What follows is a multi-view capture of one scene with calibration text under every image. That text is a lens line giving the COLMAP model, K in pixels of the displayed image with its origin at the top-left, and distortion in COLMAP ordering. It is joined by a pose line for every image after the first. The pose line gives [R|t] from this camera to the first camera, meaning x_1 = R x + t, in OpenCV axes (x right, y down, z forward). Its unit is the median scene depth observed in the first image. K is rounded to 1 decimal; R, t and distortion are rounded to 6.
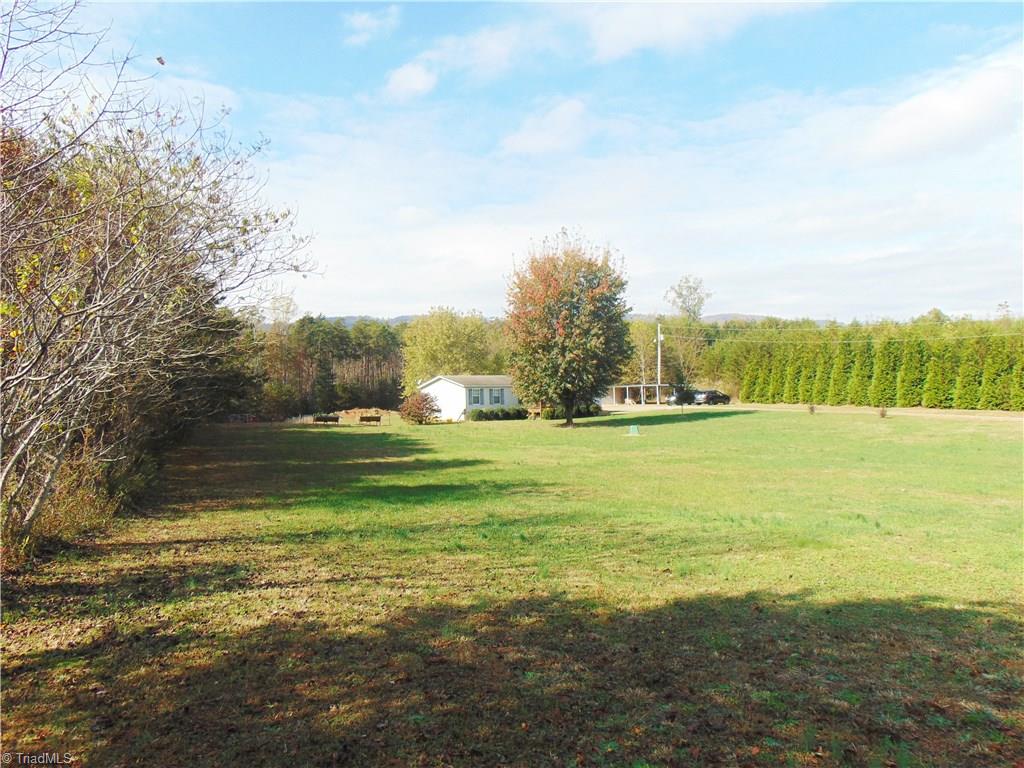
lens RADIAL K [[766.1, 0, 513.9], [0, 766.1, 389.0], [0, 0, 1]] dist [-0.032339, 0.080724]
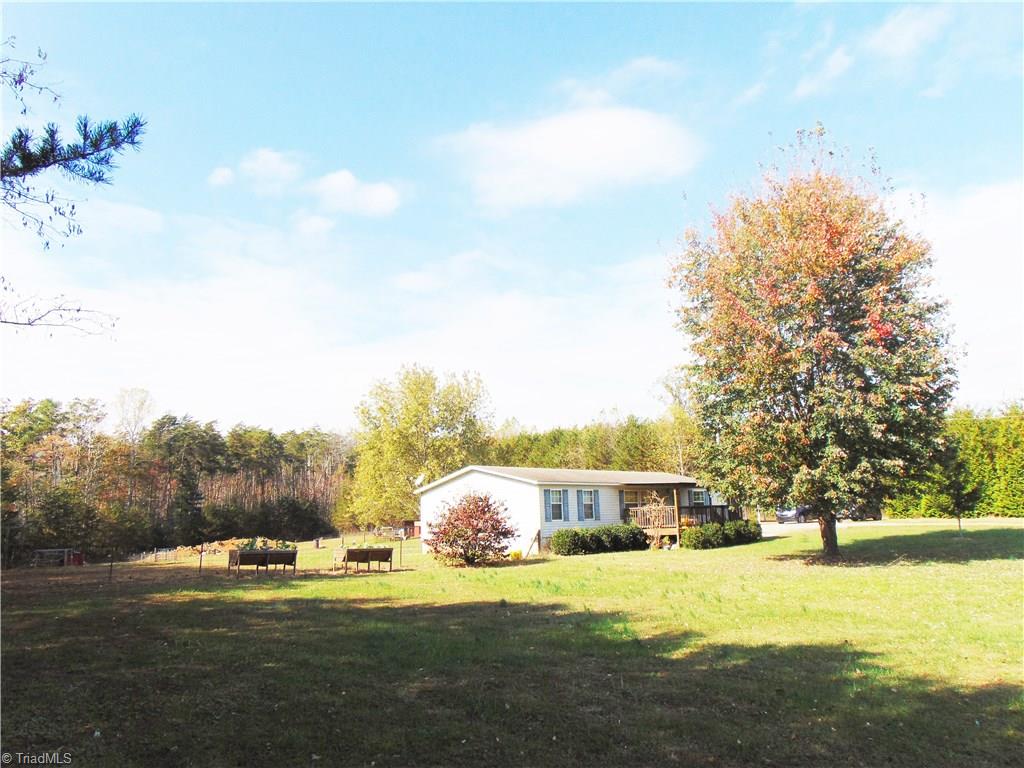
lens RADIAL K [[764.9, 0, 514.9], [0, 764.9, 384.9], [0, 0, 1]] dist [-0.031621, 0.074365]
pose [[0.984624, 0.021201, 0.173393, -0.154268], [0.008881, 0.985248, -0.170902, 0.017017], [-0.174459, 0.169814, 0.969911, 0.487533]]
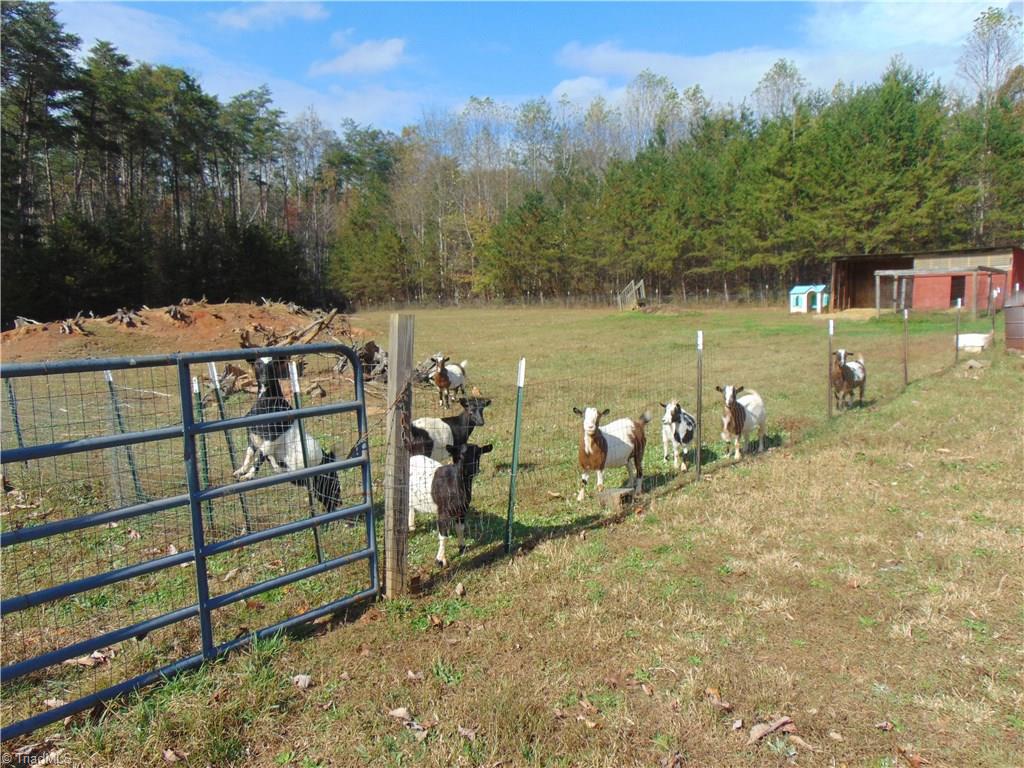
lens RADIAL K [[766.1, 0, 513.9], [0, 766.1, 389.0], [0, 0, 1]] dist [-0.032339, 0.080724]
pose [[0.923807, -0.018066, 0.382433, -0.442285], [-0.024676, 0.994000, 0.106564, 0.053599], [-0.382063, -0.107881, 0.917818, 1.600535]]
